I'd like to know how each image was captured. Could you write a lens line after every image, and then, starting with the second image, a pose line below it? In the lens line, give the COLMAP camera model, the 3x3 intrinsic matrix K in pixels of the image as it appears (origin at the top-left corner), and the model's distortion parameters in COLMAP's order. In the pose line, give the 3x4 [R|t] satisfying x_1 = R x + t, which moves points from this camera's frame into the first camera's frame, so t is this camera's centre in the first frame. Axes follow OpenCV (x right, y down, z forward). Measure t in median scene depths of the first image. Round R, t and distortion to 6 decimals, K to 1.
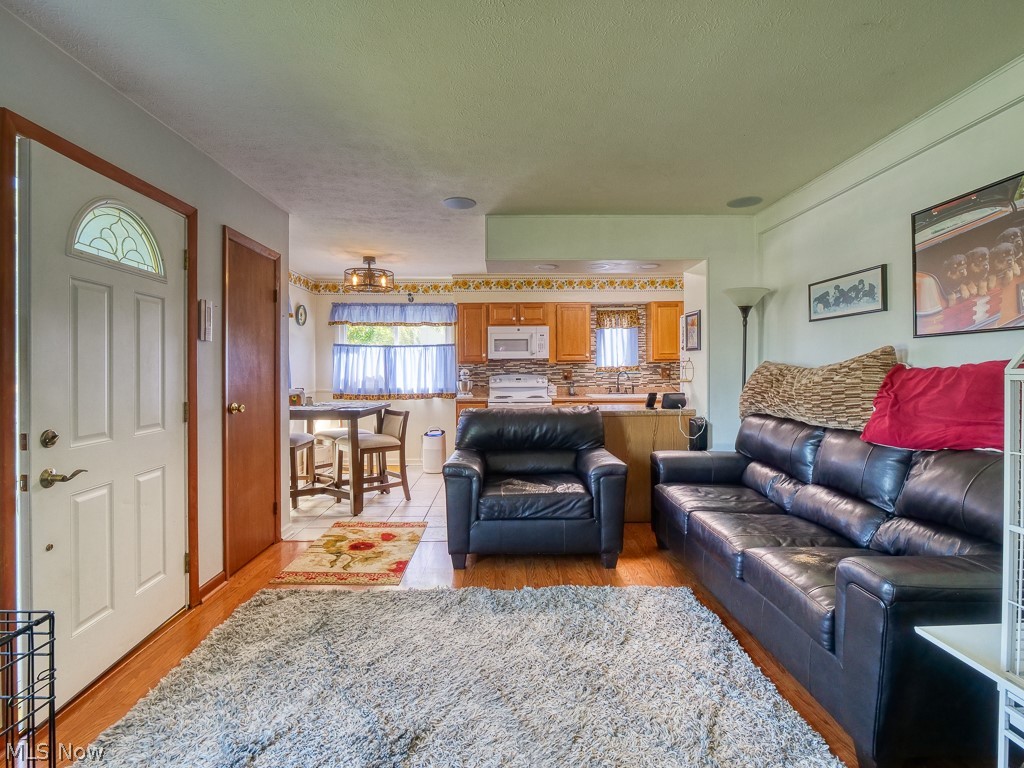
lens RADIAL K [[497.9, 0, 502.5], [0, 497.9, 373.7], [0, 0, 1]] dist [-0.011637, -0.000277]
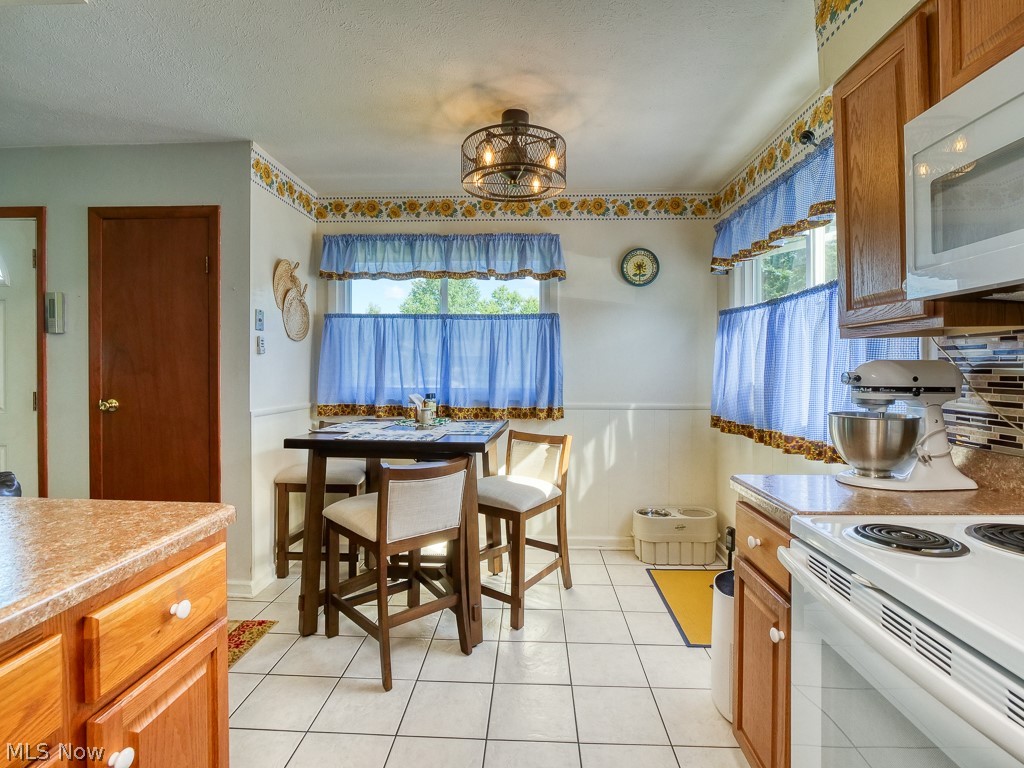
lens RADIAL K [[497.9, 0, 515.9], [0, 497.9, 368.4], [0, 0, 1]] dist [-0.011637, -0.000277]
pose [[-0.039876, 0.005247, -0.999191, 0.313236], [-0.011983, 0.999912, 0.005729, -0.009755], [0.999133, 0.012202, -0.039809, 1.716249]]
